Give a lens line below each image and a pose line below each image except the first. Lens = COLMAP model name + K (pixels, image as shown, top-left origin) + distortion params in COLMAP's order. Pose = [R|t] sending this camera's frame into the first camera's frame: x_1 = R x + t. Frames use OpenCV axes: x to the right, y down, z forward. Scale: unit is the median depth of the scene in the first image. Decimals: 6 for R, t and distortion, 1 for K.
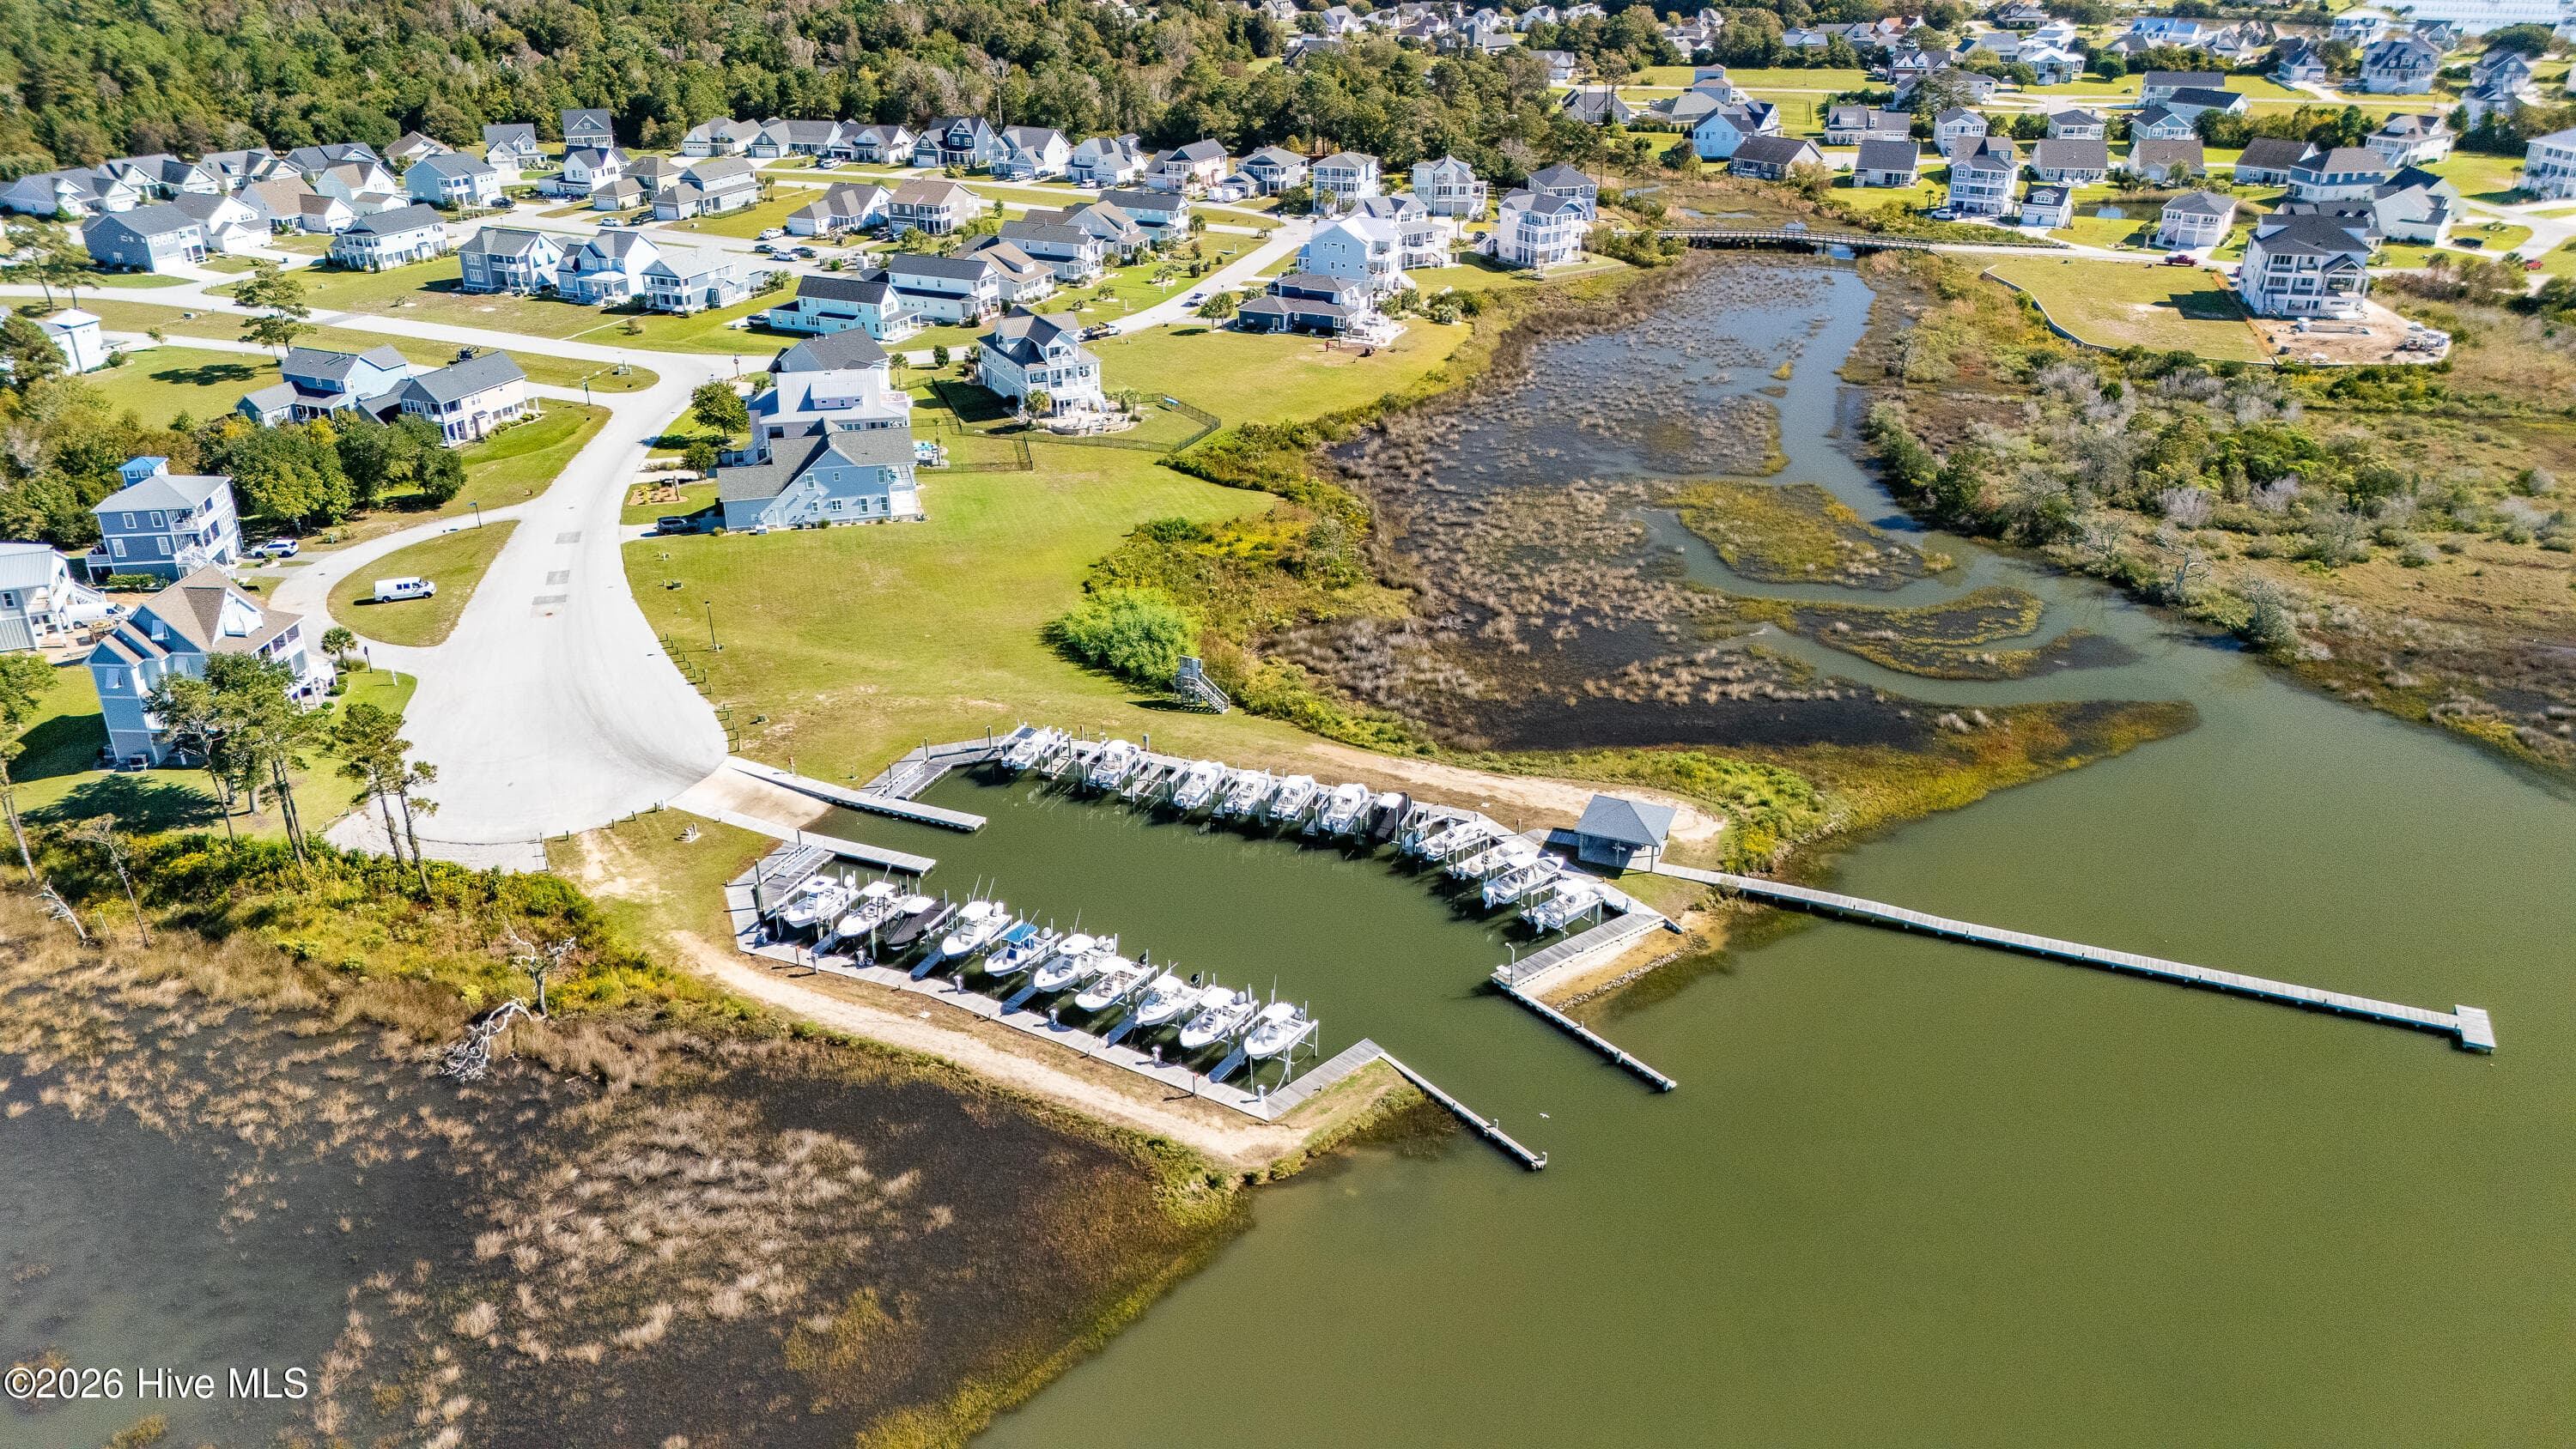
lens RADIAL K [[1900.9, 0, 1288.0], [0, 1900.9, 724.5], [0, 0, 1]] dist [0.065481, -0.050842]
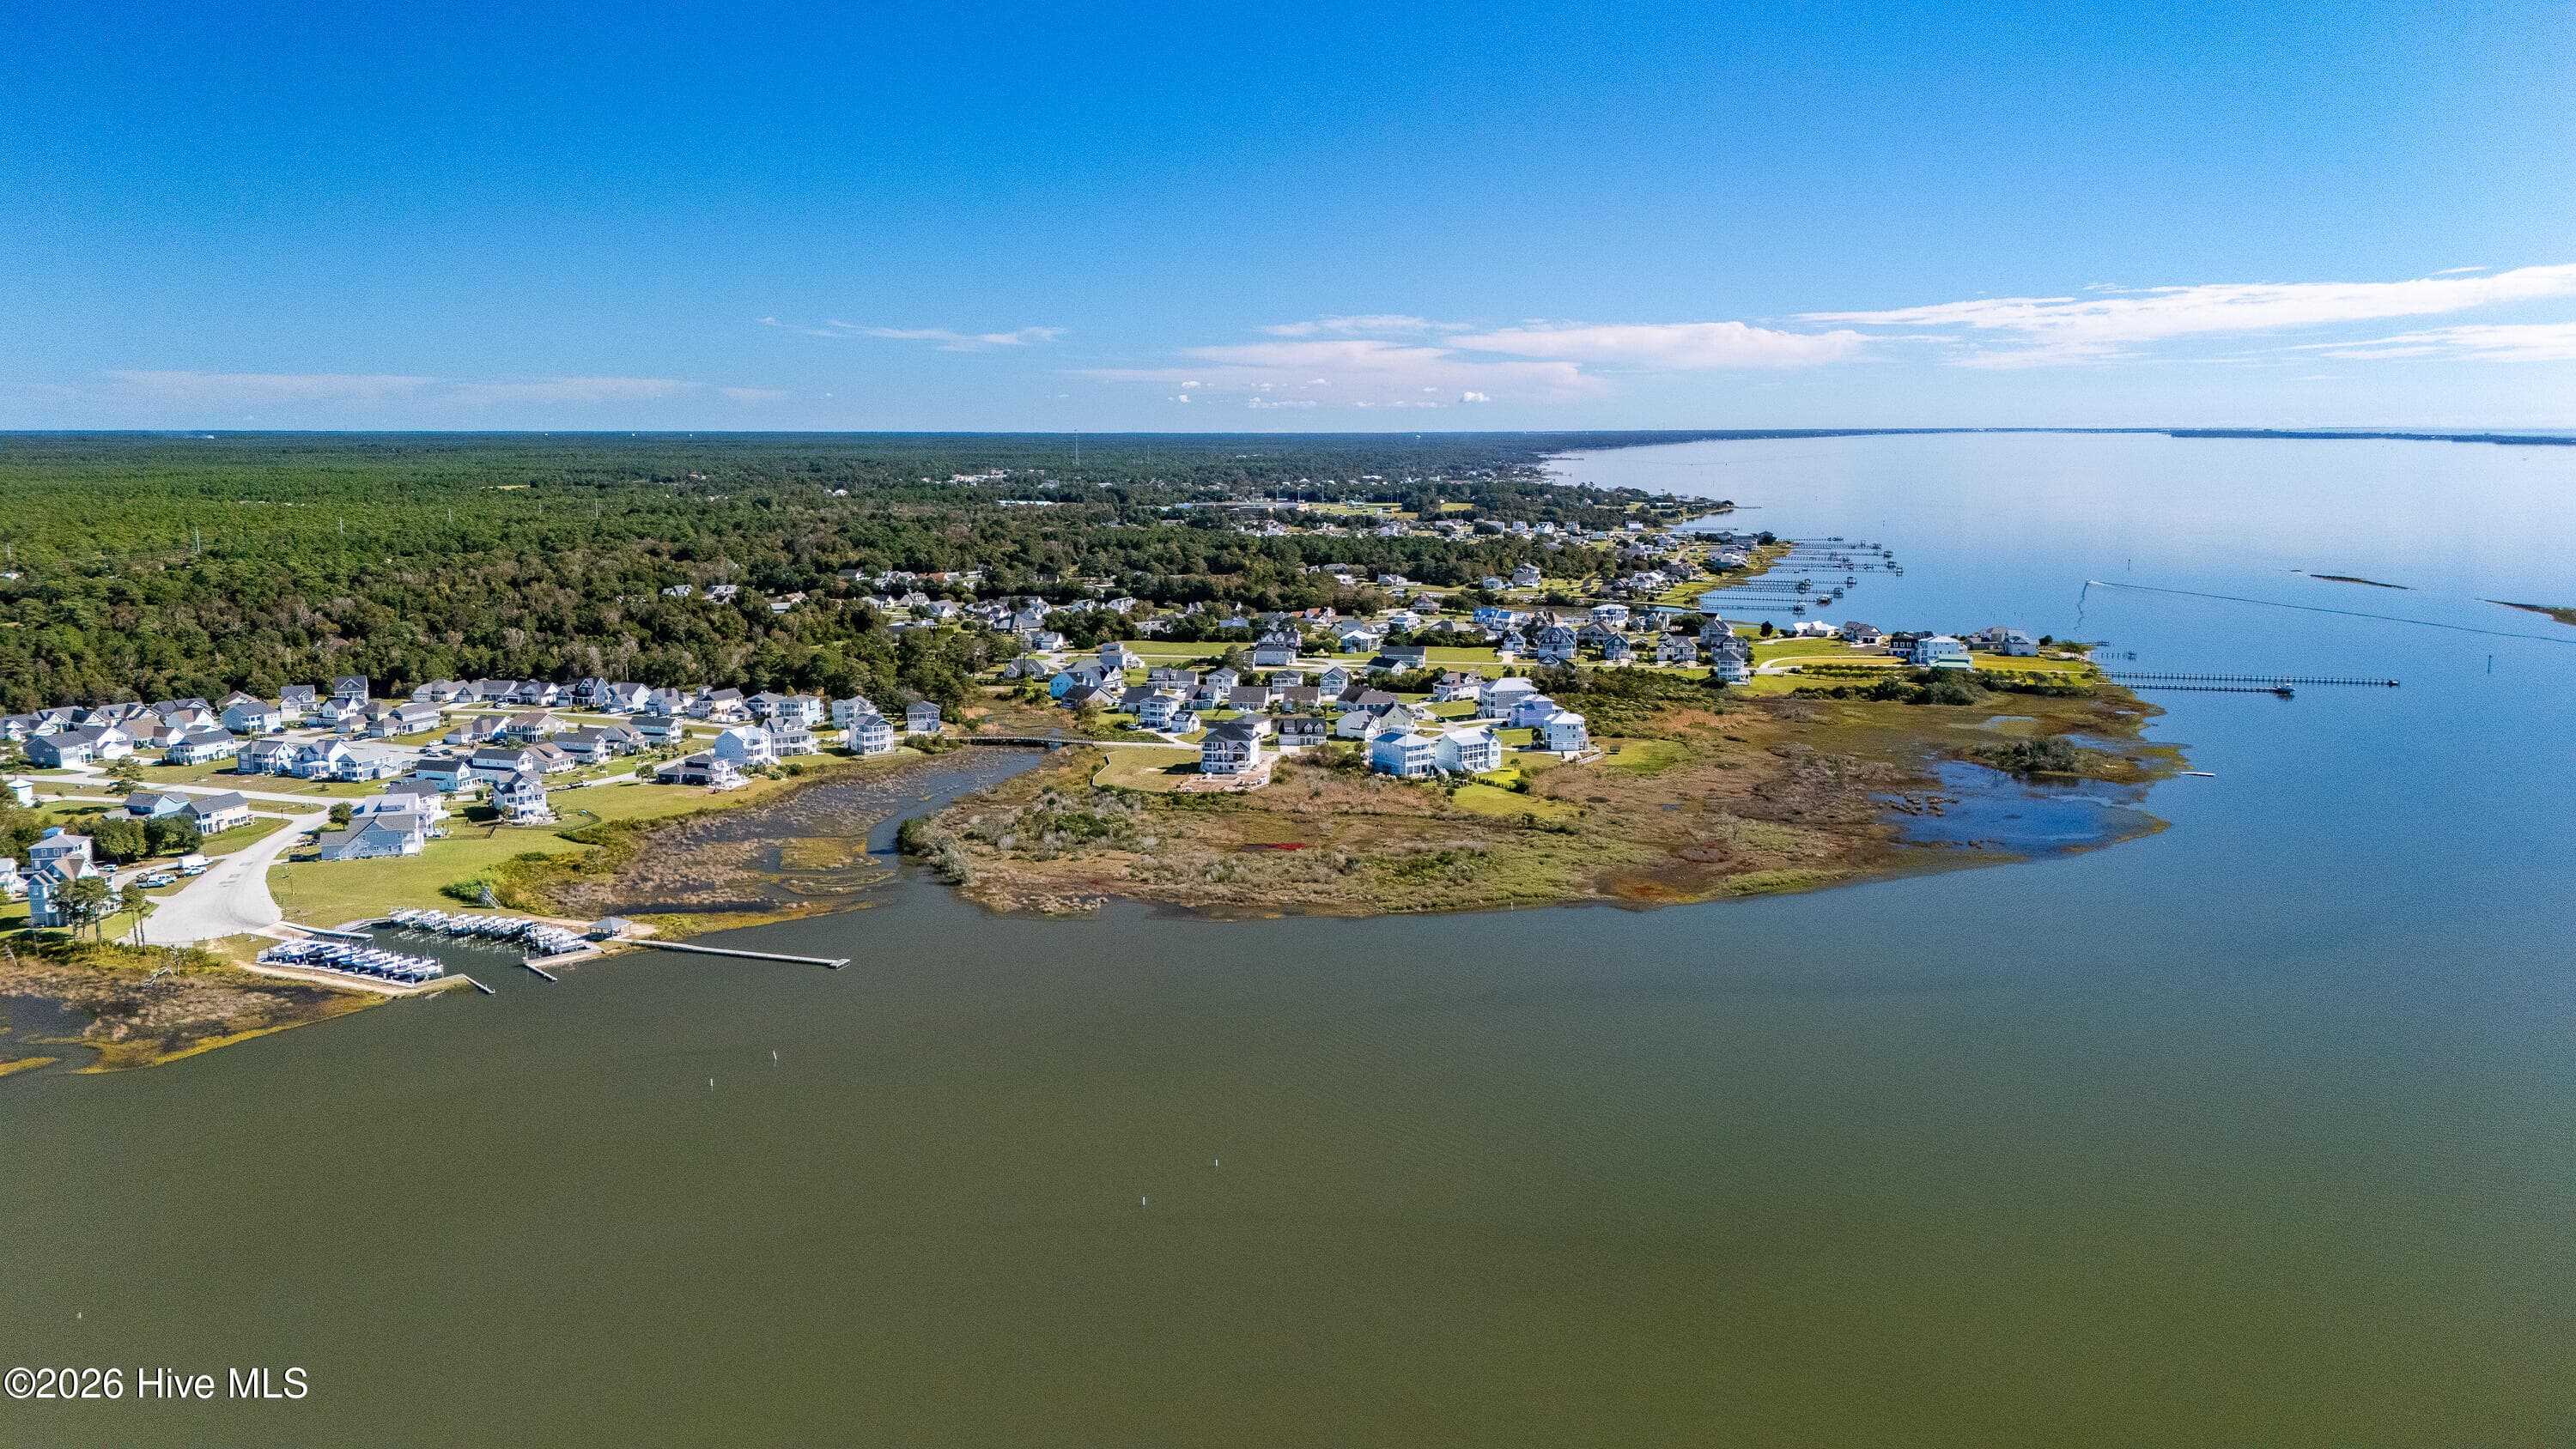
lens RADIAL K [[1900.9, 0, 1288.0], [0, 1900.9, 724.5], [0, 0, 1]] dist [0.065481, -0.050842]
pose [[0.998218, -0.010194, 0.058791, 0.428652], [0.025901, 0.961656, -0.273034, 0.238485], [-0.053753, 0.274071, 0.960206, -0.767230]]
